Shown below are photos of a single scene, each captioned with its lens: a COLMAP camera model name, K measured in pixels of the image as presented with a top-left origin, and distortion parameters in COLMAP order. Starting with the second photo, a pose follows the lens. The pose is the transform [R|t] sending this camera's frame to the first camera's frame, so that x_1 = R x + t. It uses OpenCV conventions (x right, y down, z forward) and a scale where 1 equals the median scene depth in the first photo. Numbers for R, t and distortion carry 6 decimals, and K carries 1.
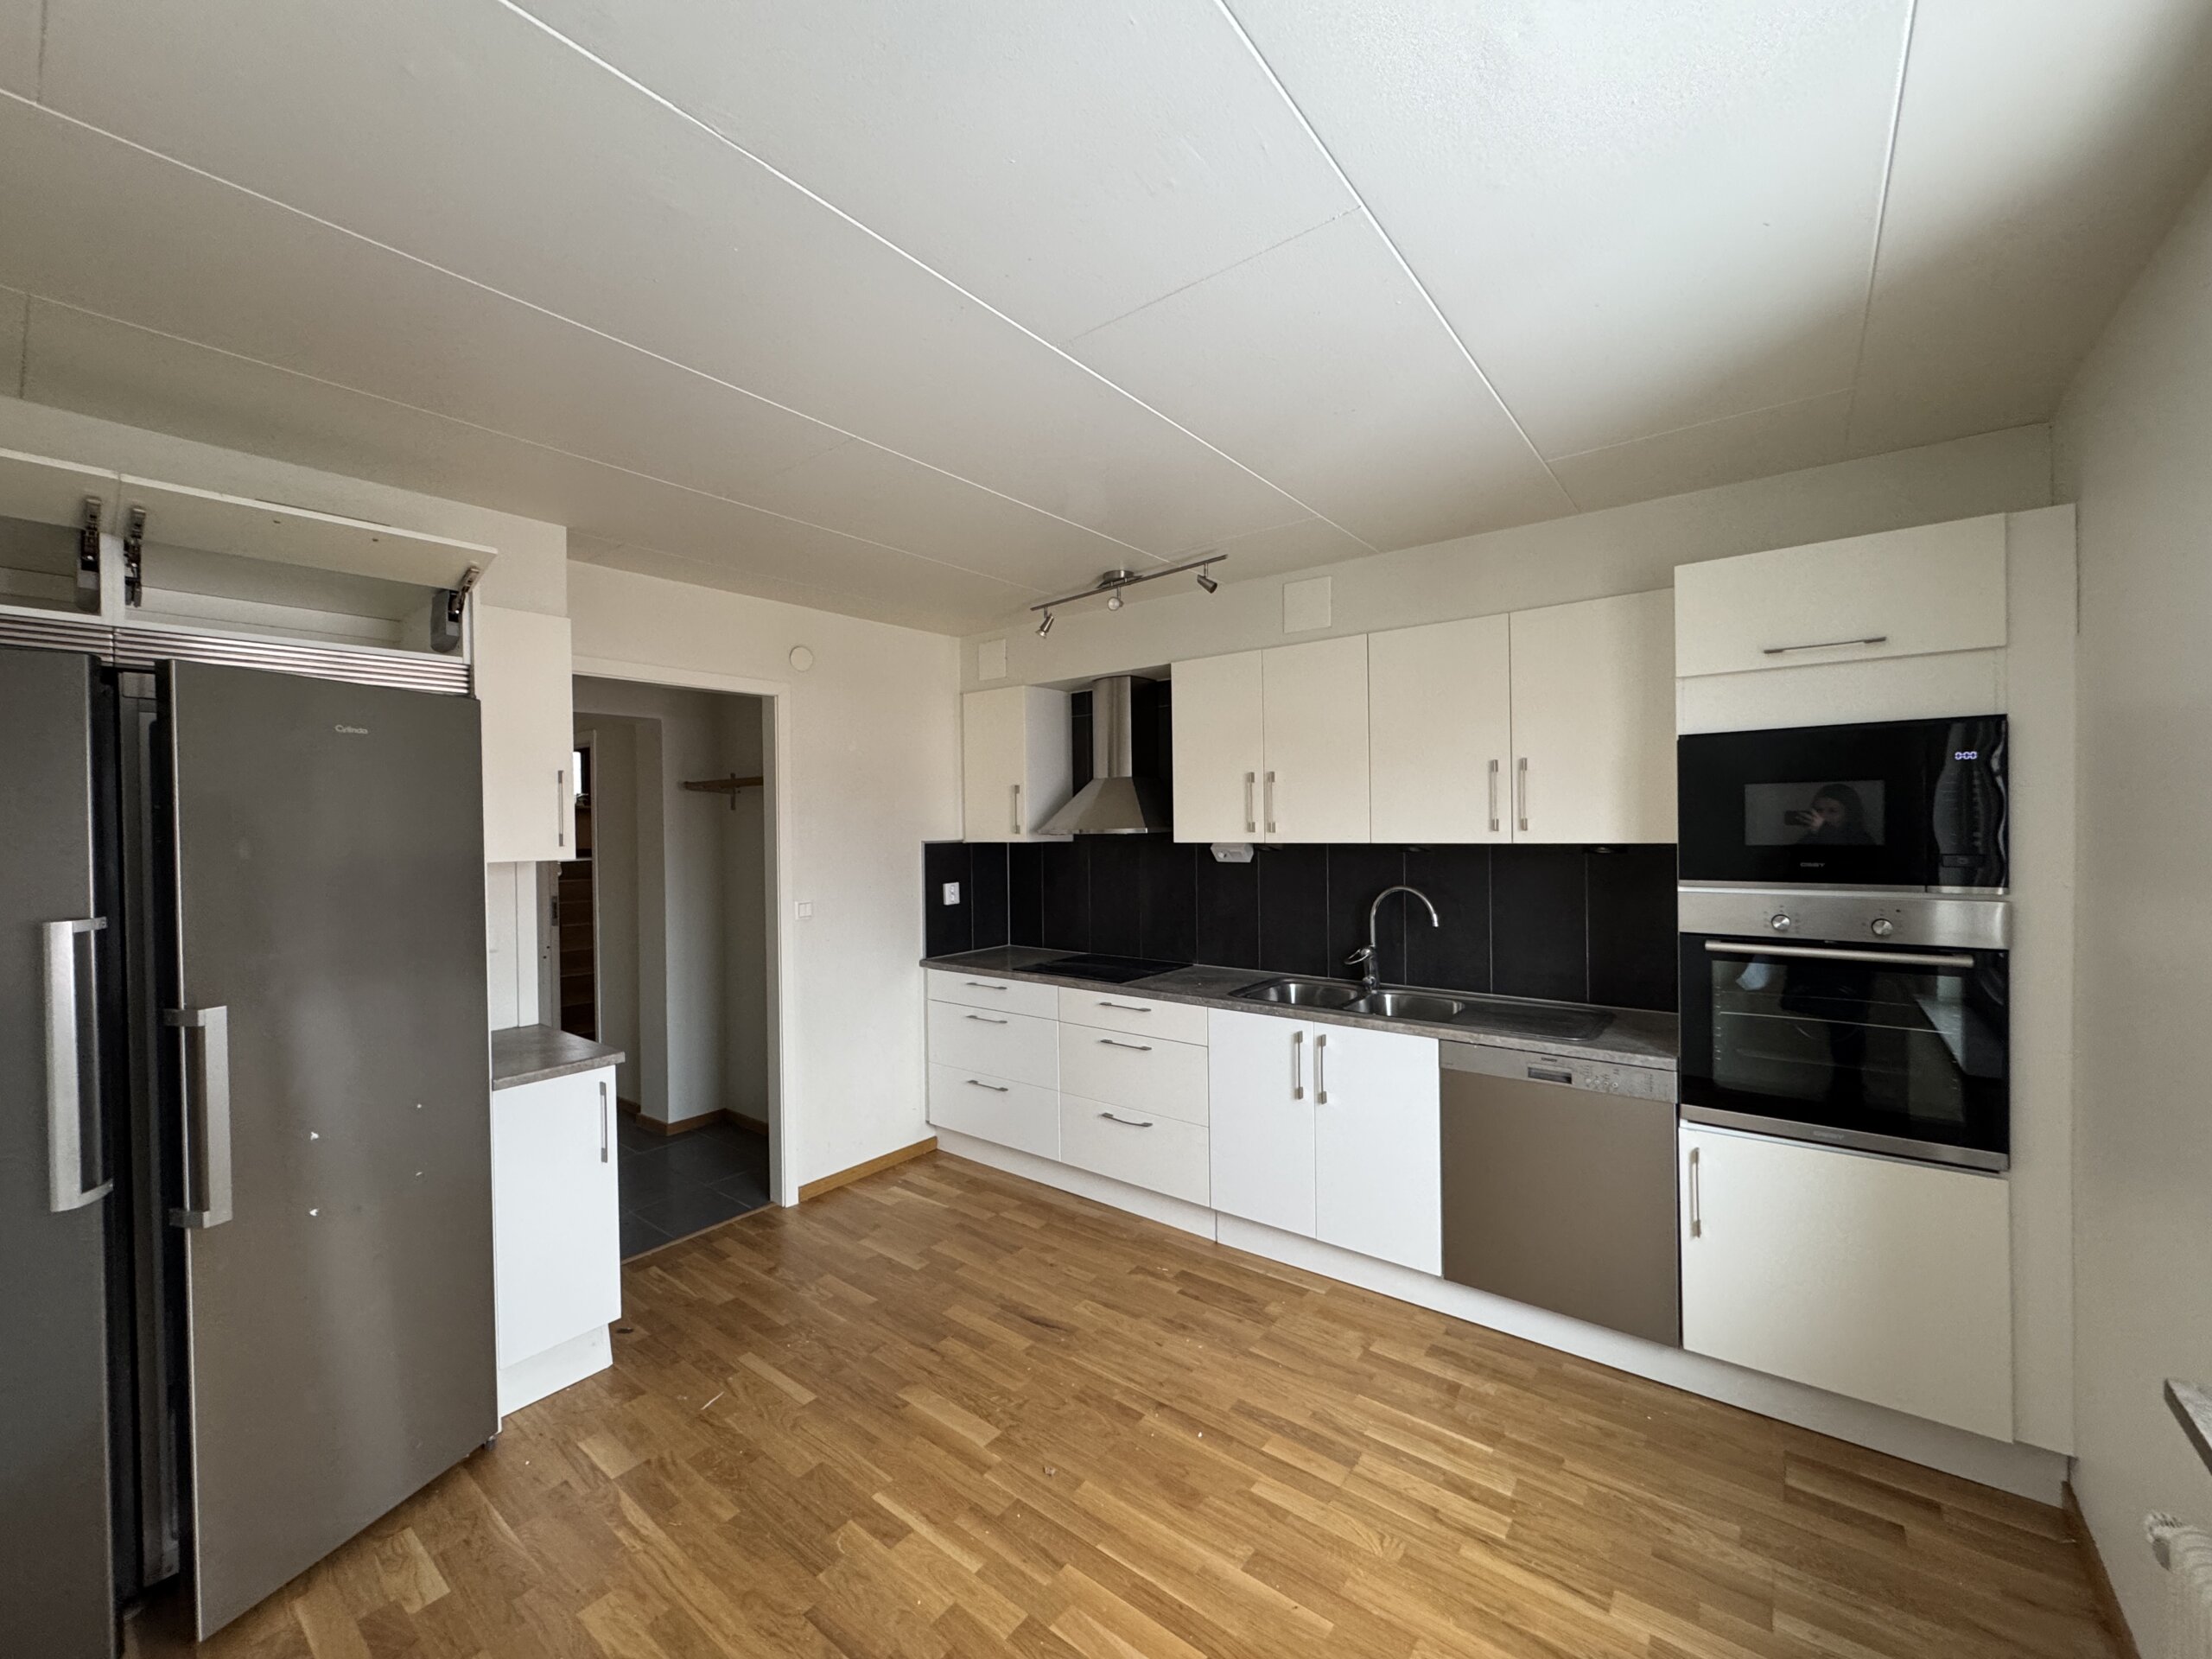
lens RADIAL K [[887.3, 0, 1107.7], [0, 887.3, 832.7], [0, 0, 1]] dist [-0.002304, -0.000276]
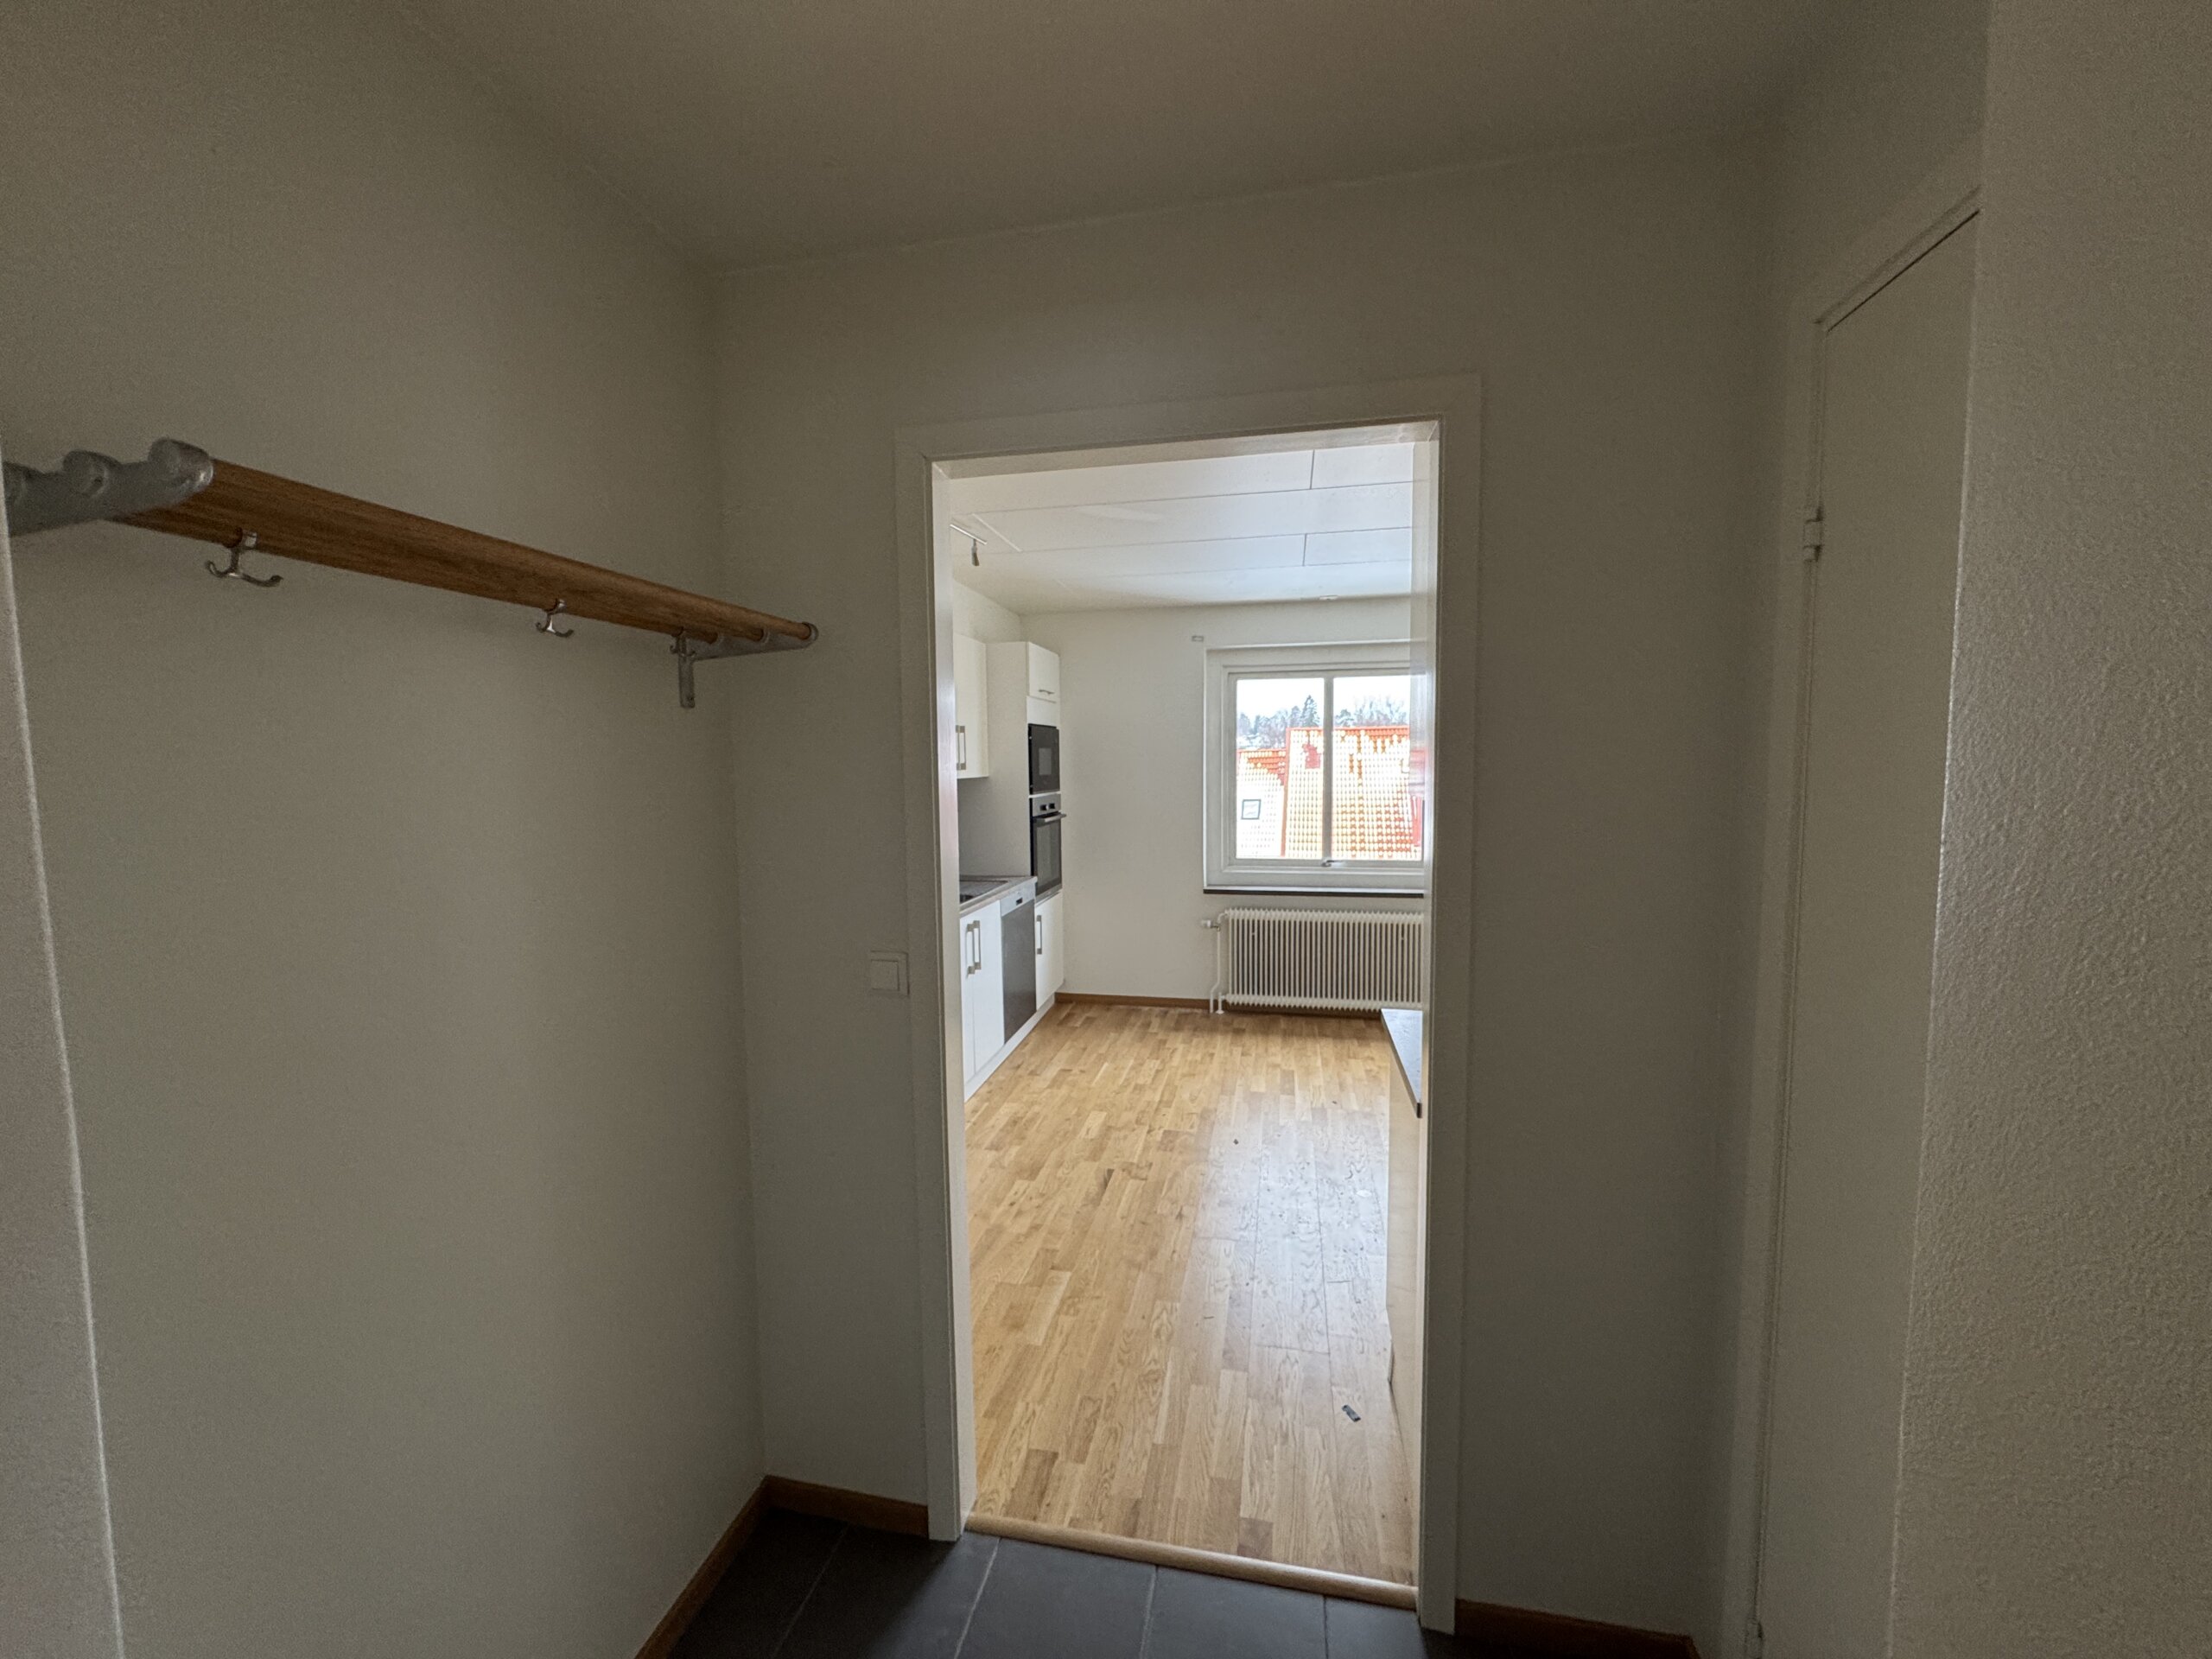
lens RADIAL K [[887.3, 0, 1108.8], [0, 887.3, 828.7], [0, 0, 1]] dist [-0.002304, -0.000276]
pose [[-0.447260, -0.052968, 0.892834, -1.493223], [0.027128, 0.996982, 0.072737, -0.005333], [-0.893992, 0.056753, -0.444474, 2.012618]]
